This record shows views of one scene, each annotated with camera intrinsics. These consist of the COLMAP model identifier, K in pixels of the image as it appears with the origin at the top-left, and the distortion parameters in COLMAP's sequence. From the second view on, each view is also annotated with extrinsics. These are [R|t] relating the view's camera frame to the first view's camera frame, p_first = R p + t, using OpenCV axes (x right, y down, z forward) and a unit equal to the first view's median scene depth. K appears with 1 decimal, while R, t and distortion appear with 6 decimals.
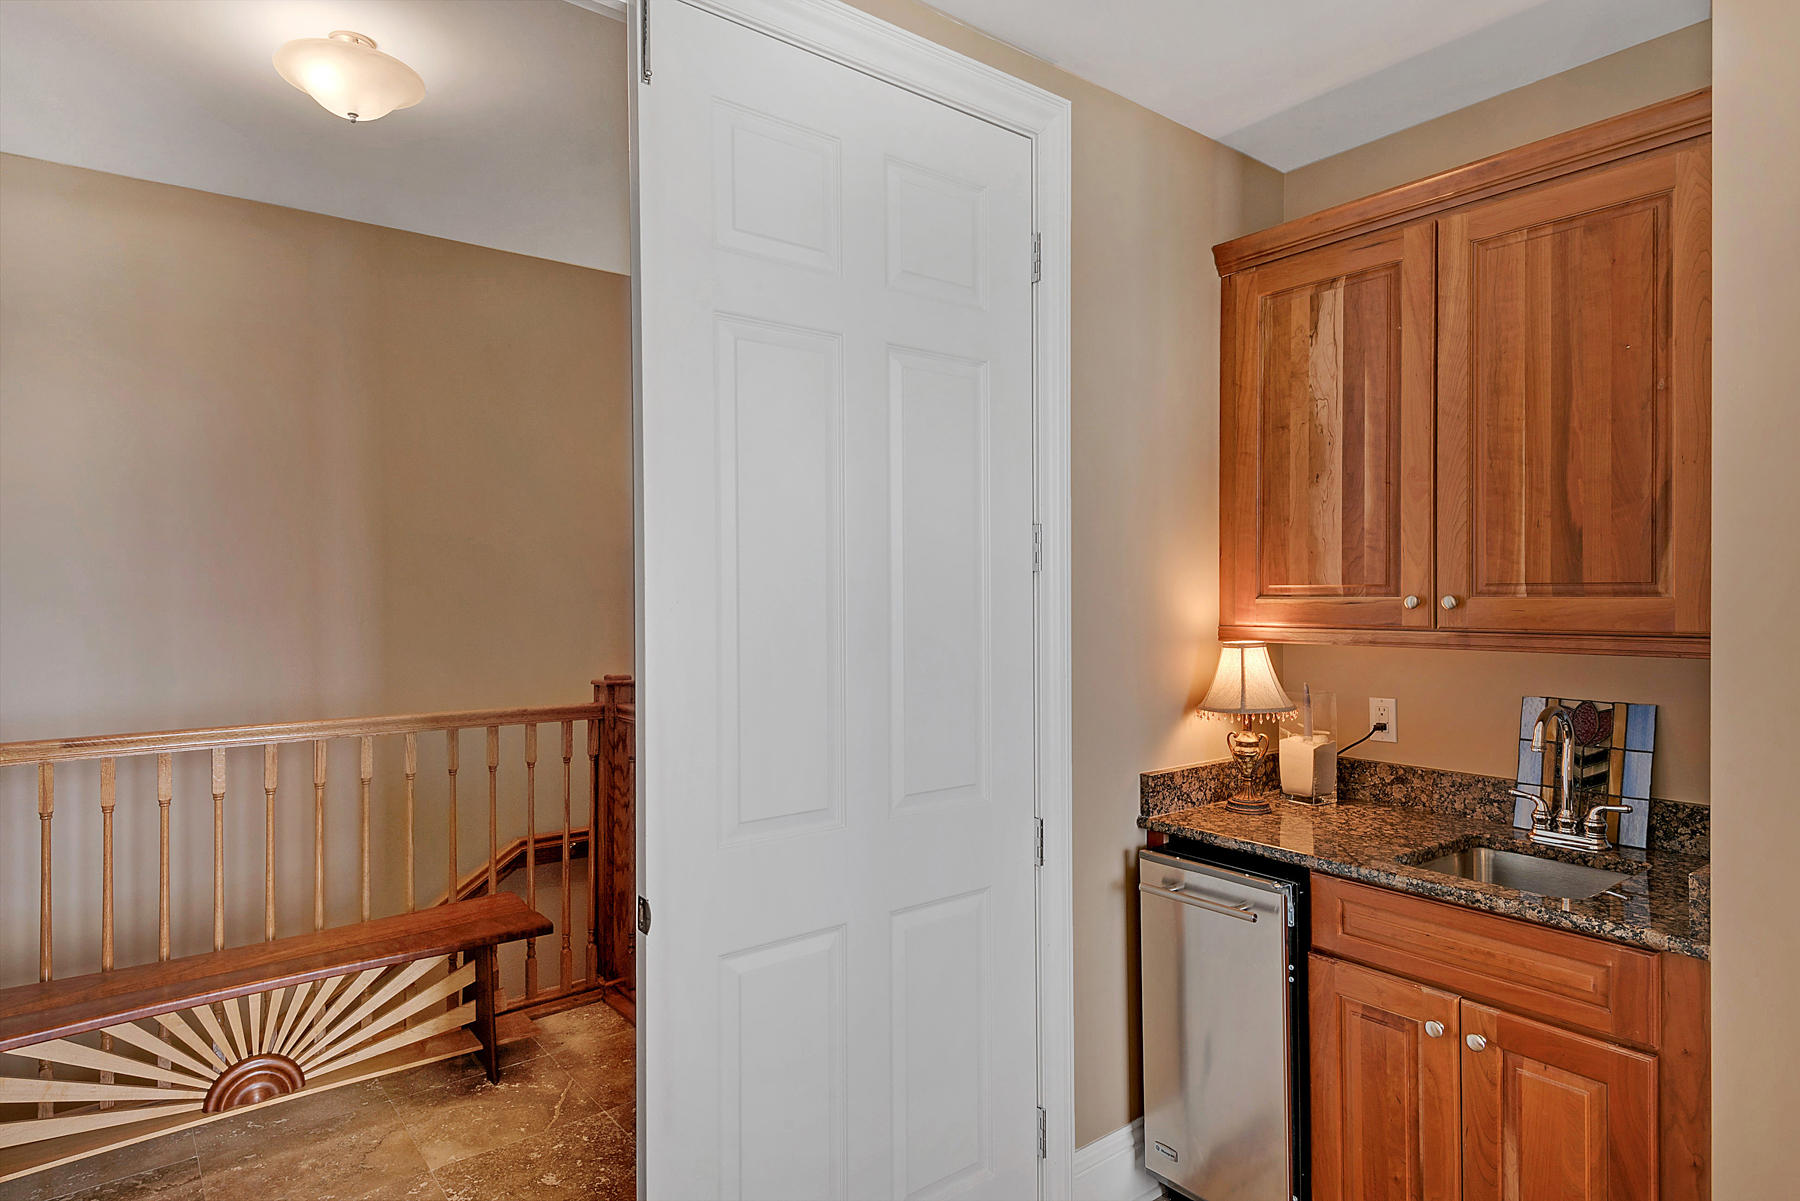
lens RADIAL K [[1048.4, 0, 900.0], [0, 1048.4, 600.5], [0, 0, 1]] dist [0.010262, 0.001247]
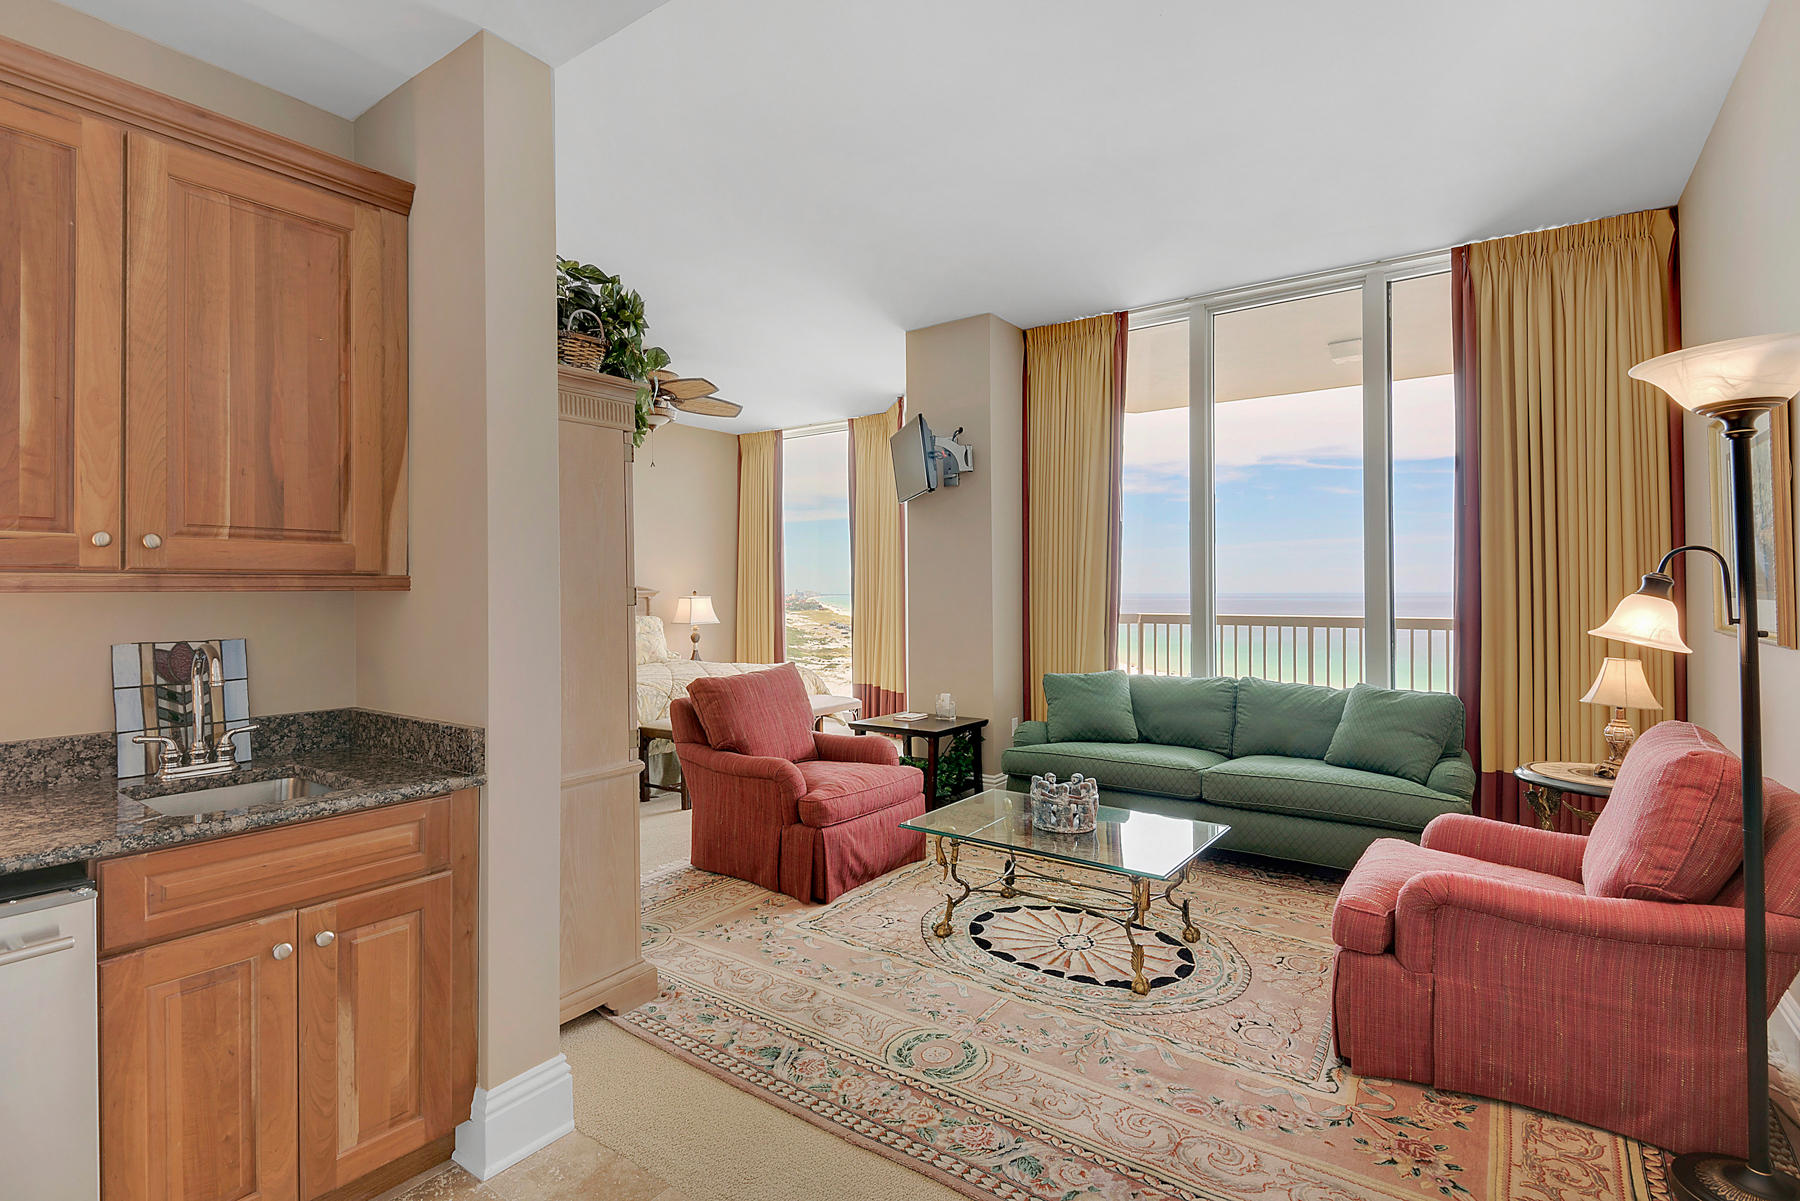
lens RADIAL K [[852.6, 0, 894.7], [0, 852.6, 588.2], [0, 0, 1]] dist [0.002165, -0.008831]
pose [[-0.297268, 0.006602, 0.954771, -0.423431], [0.013628, 0.999904, -0.002671, 0.057467], [-0.954697, 0.012218, -0.297329, 0.611438]]
